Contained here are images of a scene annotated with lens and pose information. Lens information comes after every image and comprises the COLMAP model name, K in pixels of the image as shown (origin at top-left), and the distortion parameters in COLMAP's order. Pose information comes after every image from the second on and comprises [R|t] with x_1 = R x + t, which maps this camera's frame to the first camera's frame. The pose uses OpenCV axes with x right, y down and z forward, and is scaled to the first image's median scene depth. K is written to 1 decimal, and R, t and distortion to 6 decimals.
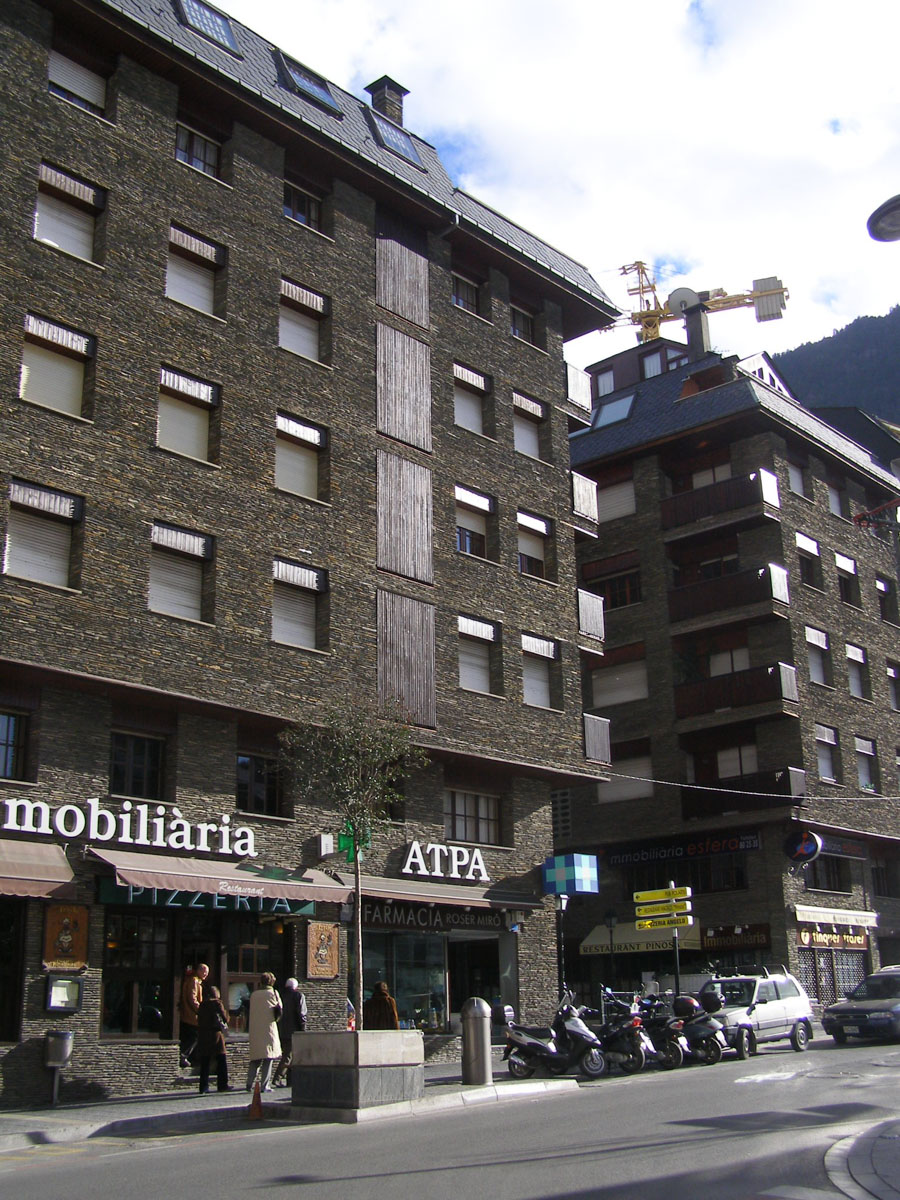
lens RADIAL K [[1365.9, 0, 450.0], [0, 1365.9, 600.0], [0, 0, 1]] dist [-0.172846, 0.387120]
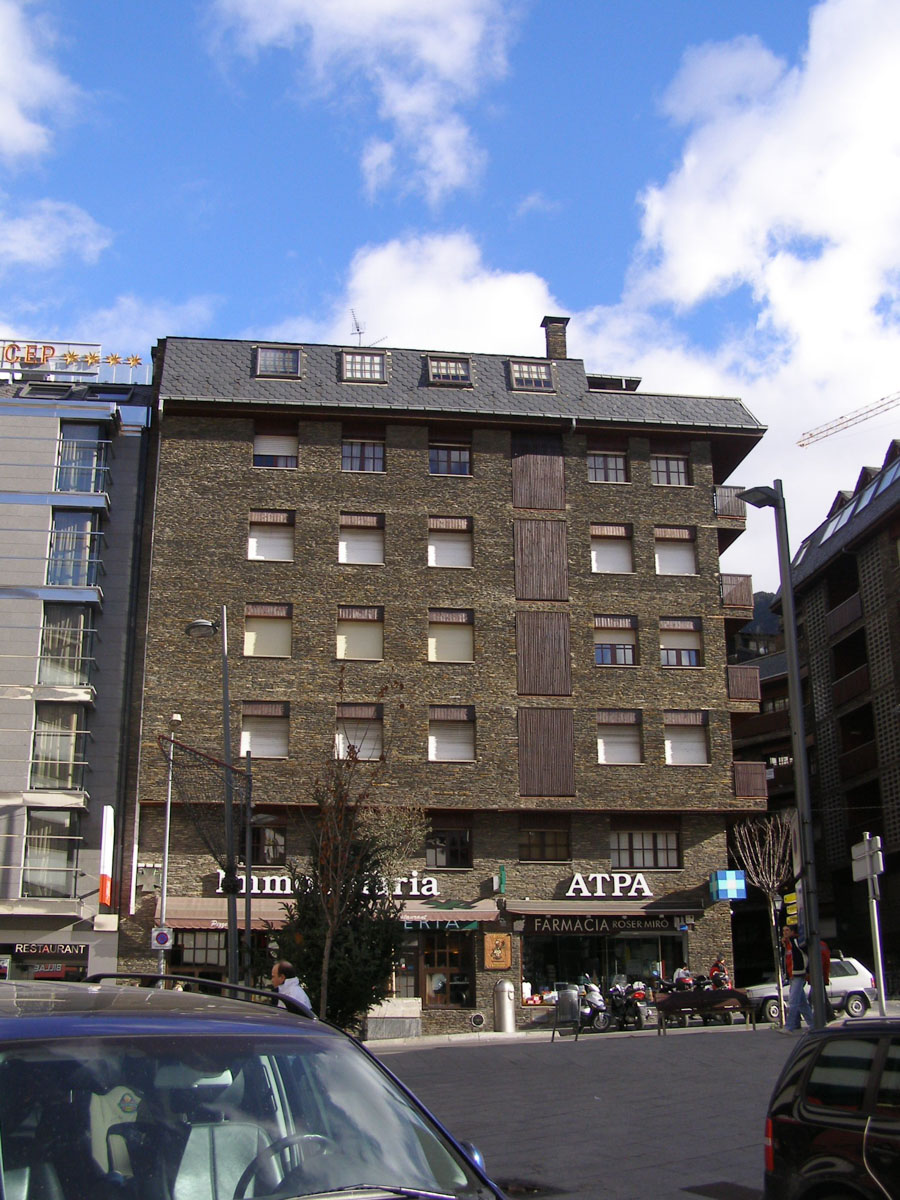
lens RADIAL K [[1365.9, 0, 450.0], [0, 1365.9, 600.0], [0, 0, 1]] dist [-0.172846, 0.387120]
pose [[0.771326, -0.185971, -0.608664, 0.827823], [0.188218, 0.980232, -0.060981, -0.048491], [0.607972, -0.067526, 0.791082, -0.220895]]
